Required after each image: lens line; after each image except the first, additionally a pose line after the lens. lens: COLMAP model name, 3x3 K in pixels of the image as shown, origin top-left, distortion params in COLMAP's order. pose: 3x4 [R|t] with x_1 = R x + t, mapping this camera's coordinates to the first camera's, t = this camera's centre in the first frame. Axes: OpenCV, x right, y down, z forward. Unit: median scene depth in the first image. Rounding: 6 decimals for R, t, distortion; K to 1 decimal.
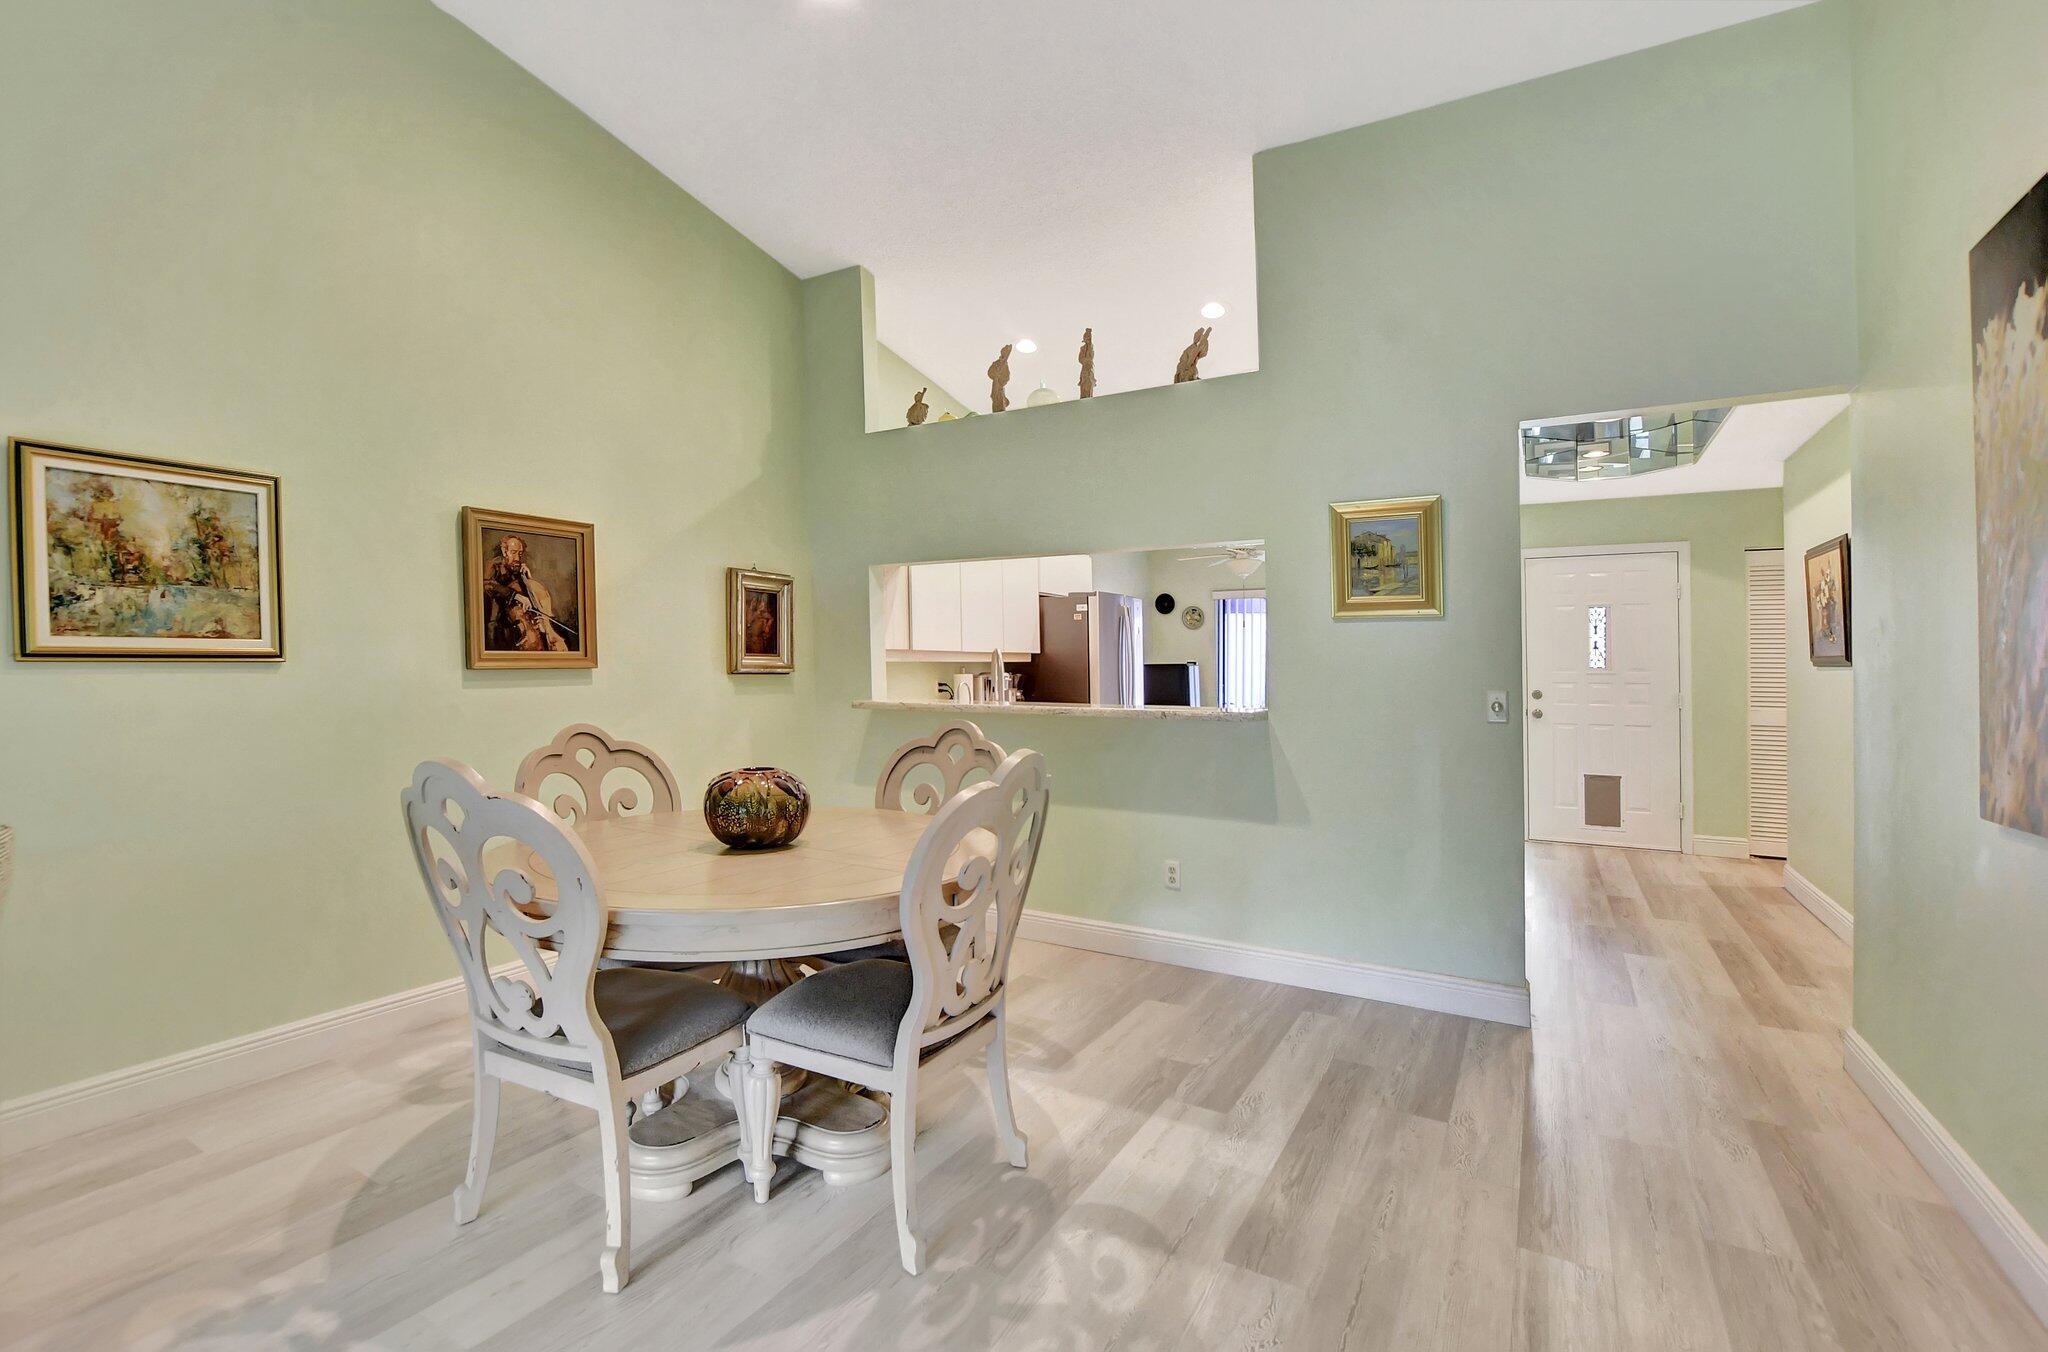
lens RADIAL K [[901.7, 0, 984.7], [0, 901.7, 669.9], [0, 0, 1]] dist [-0.032136, 0.000626]
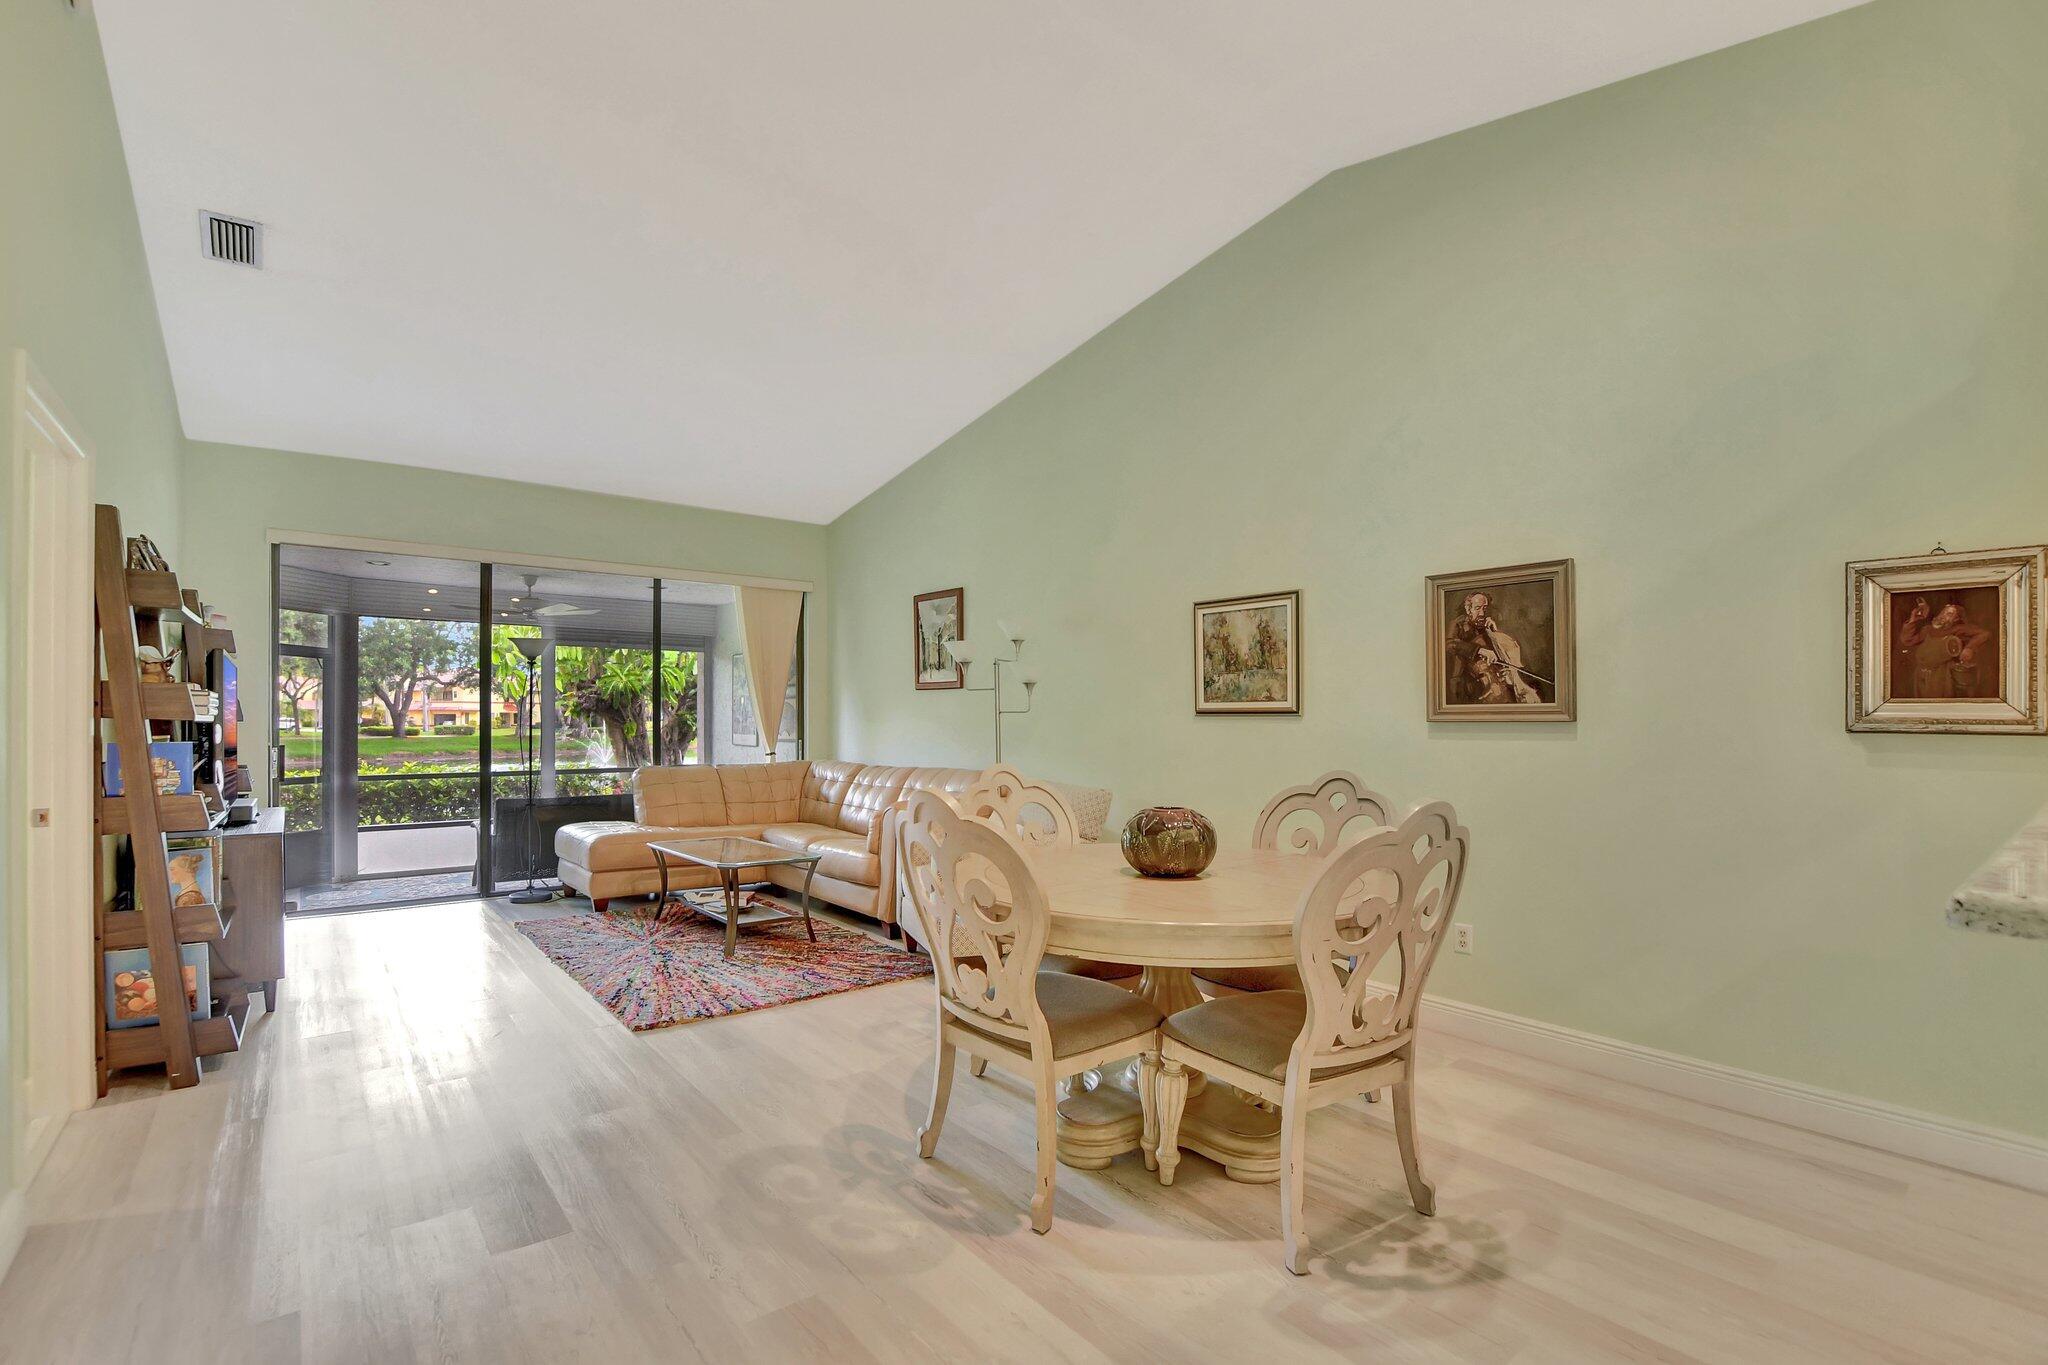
lens RADIAL K [[901.7, 0, 979.1], [0, 901.7, 723.7], [0, 0, 1]] dist [-0.032136, 0.000626]
pose [[-0.348225, -0.003065, -0.937406, 0.620634], [-0.013256, 0.999911, 0.001655, 0.006442], [0.937317, 0.013002, -0.348235, 0.814505]]
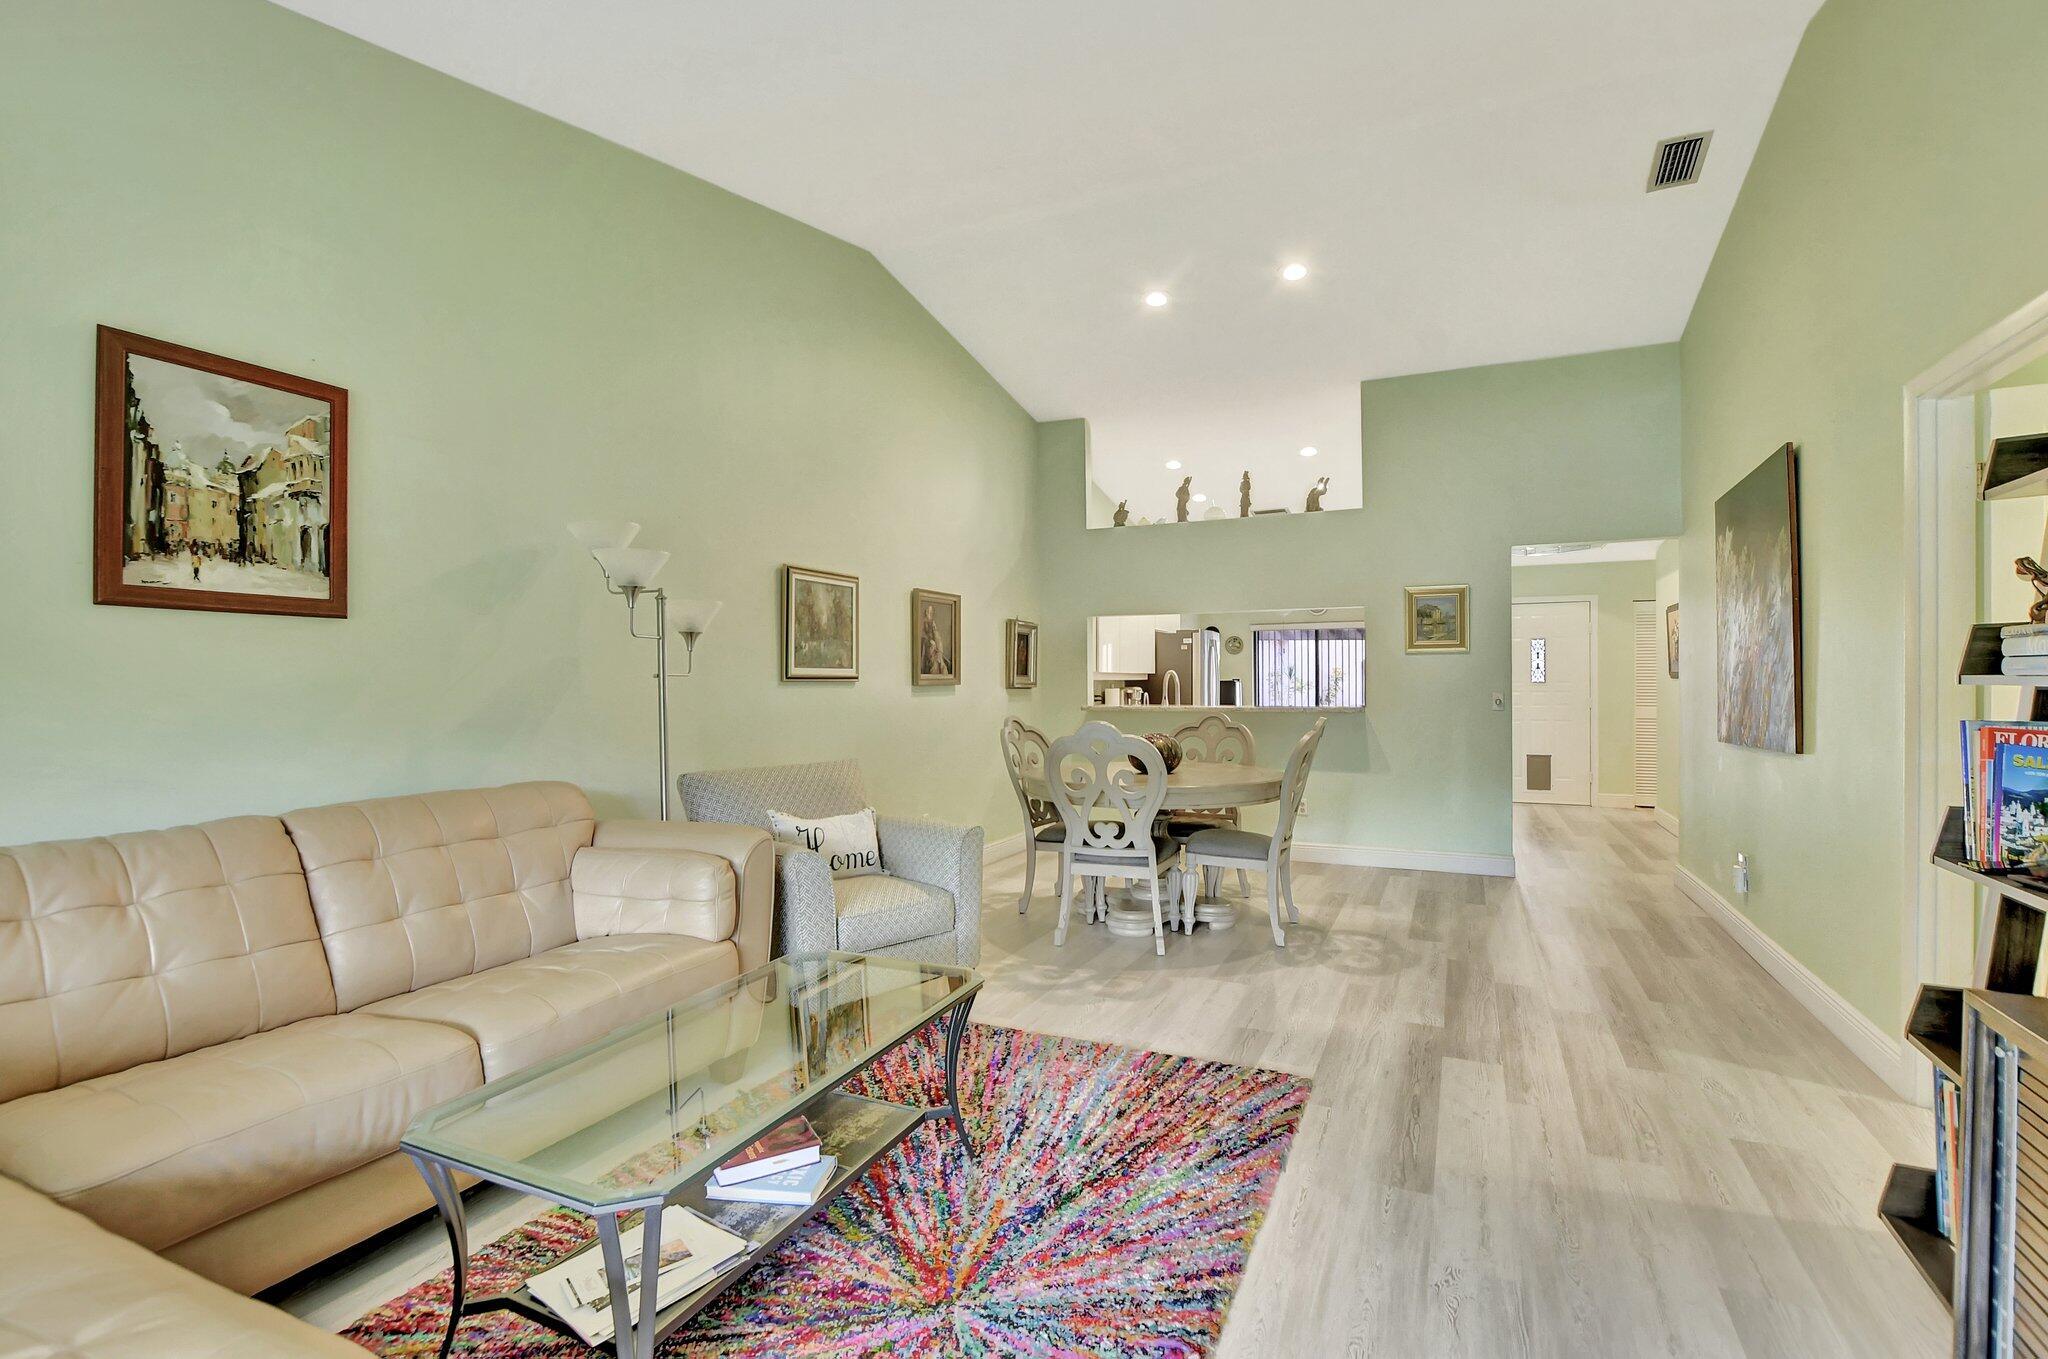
lens RADIAL K [[901.7, 0, 1005.2], [0, 901.7, 706.9], [0, 0, 1]] dist [-0.032136, 0.000626]
pose [[0.996147, -0.010853, 0.087030, -0.528304], [0.009300, 0.999791, 0.018229, 0.009119], [-0.087210, -0.017350, 0.996039, -0.657960]]
